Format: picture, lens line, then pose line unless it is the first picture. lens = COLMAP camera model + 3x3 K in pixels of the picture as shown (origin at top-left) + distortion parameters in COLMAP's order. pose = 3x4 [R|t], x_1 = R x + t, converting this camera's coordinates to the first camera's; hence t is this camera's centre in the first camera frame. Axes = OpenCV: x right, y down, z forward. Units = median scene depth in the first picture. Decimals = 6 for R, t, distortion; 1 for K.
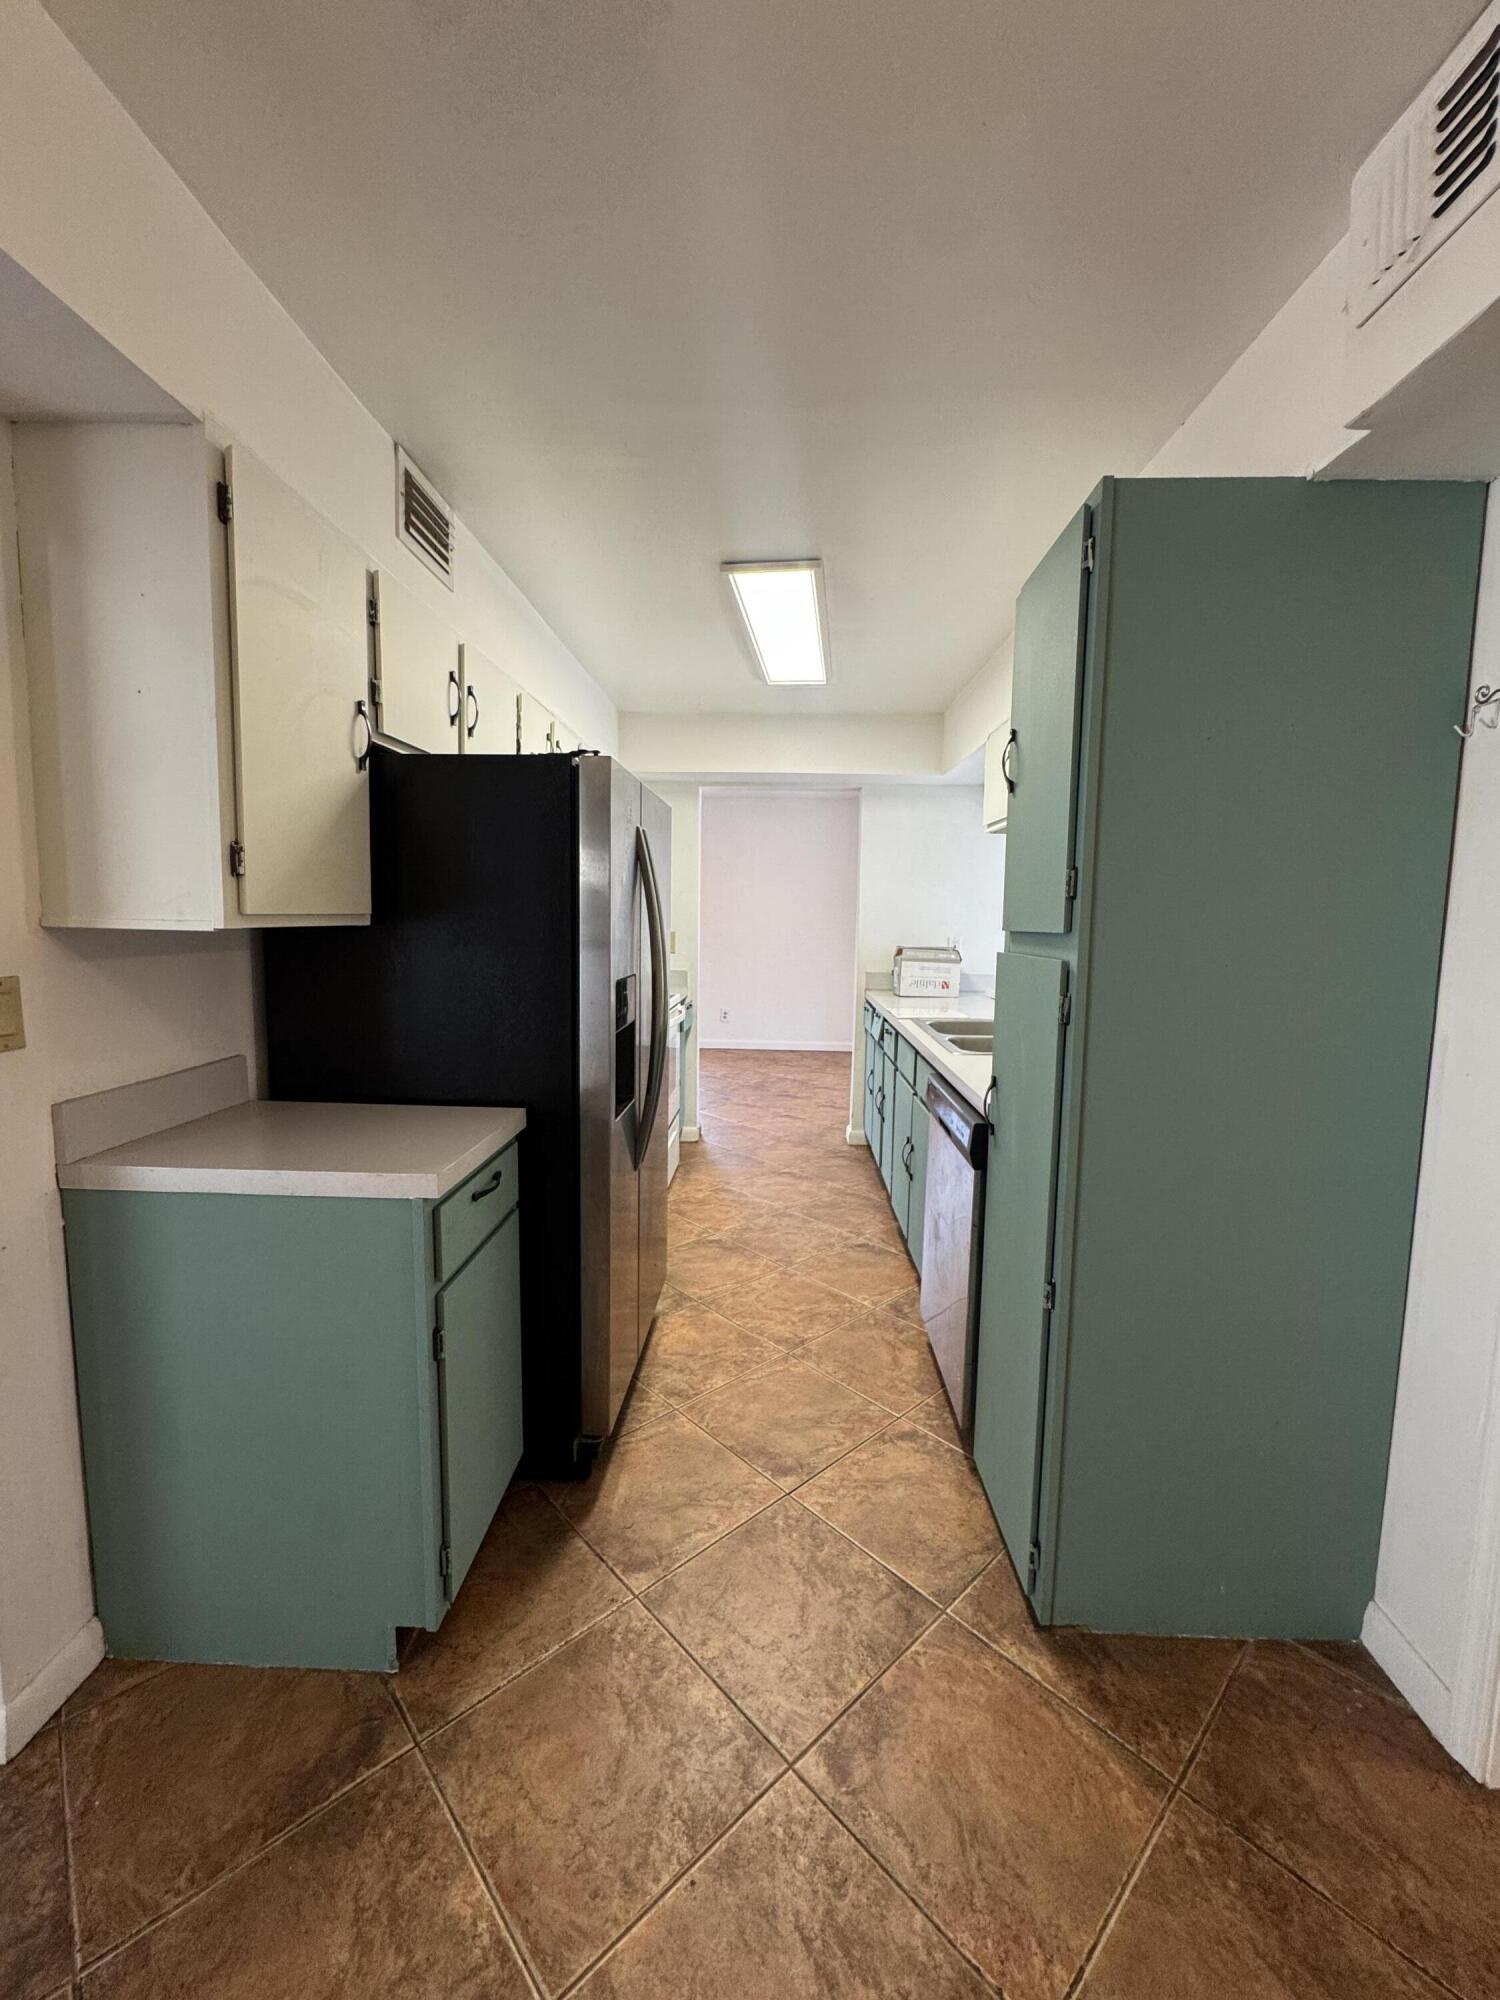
lens RADIAL K [[805.1, 0, 753.9], [0, 805.1, 1000.2], [0, 0, 1]] dist [-0.002922, 0.000387]
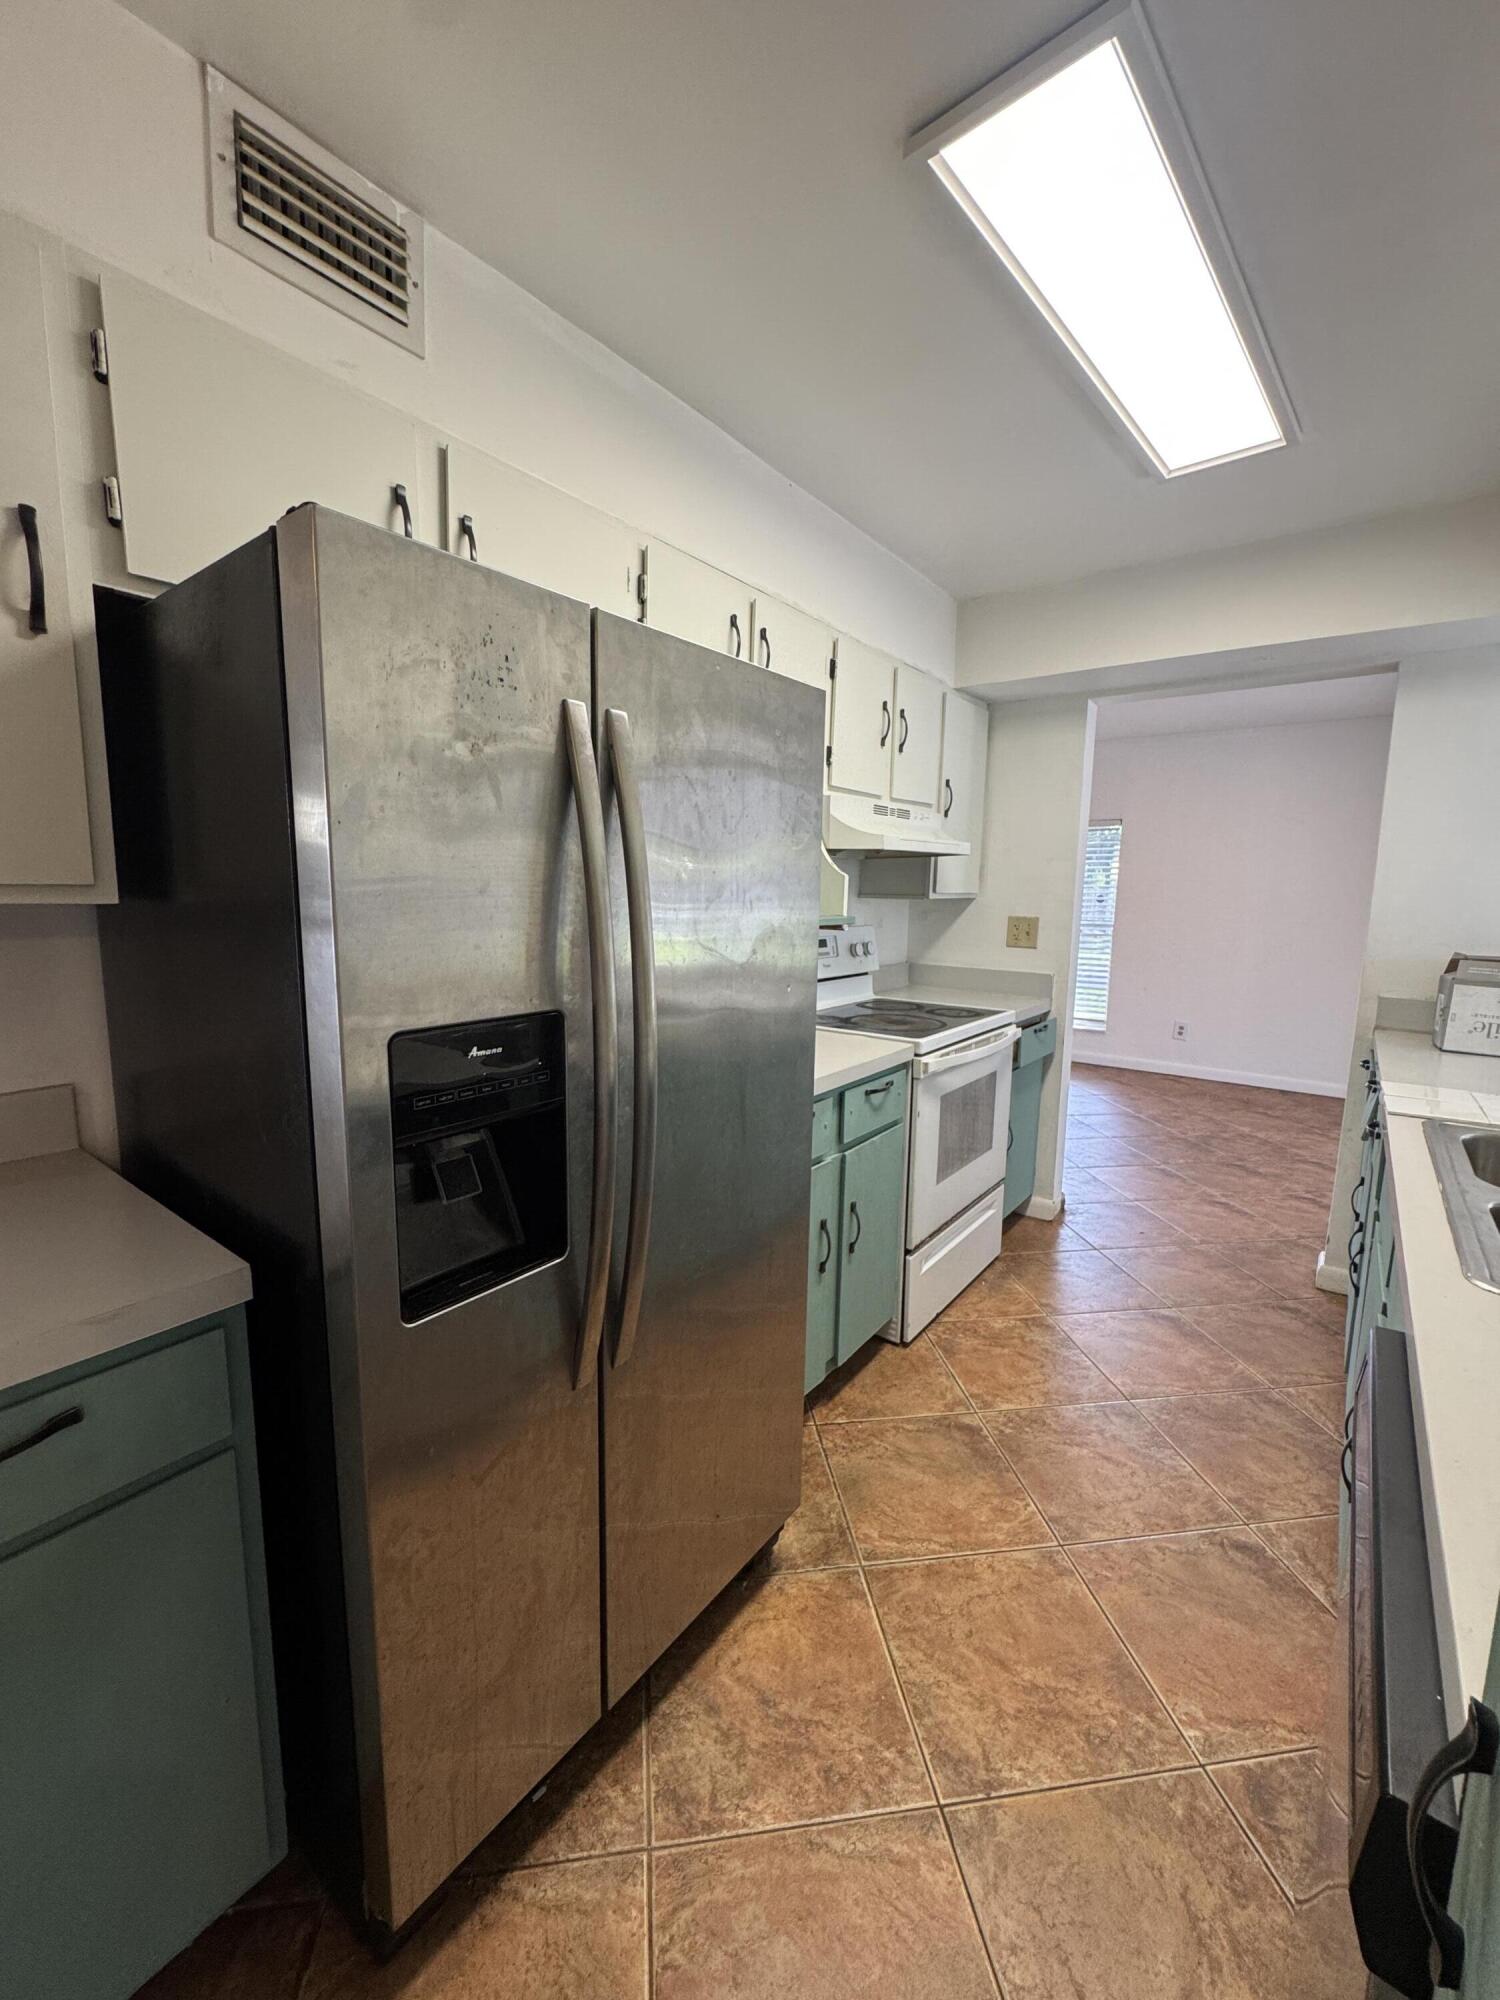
lens RADIAL K [[805.1, 0, 753.9], [0, 805.1, 1000.2], [0, 0, 1]] dist [-0.002922, 0.000387]
pose [[0.821215, 0.078744, -0.565159, 0.136101], [-0.064532, 0.996895, 0.045129, -0.041225], [0.566958, -0.000590, 0.823747, 0.404516]]
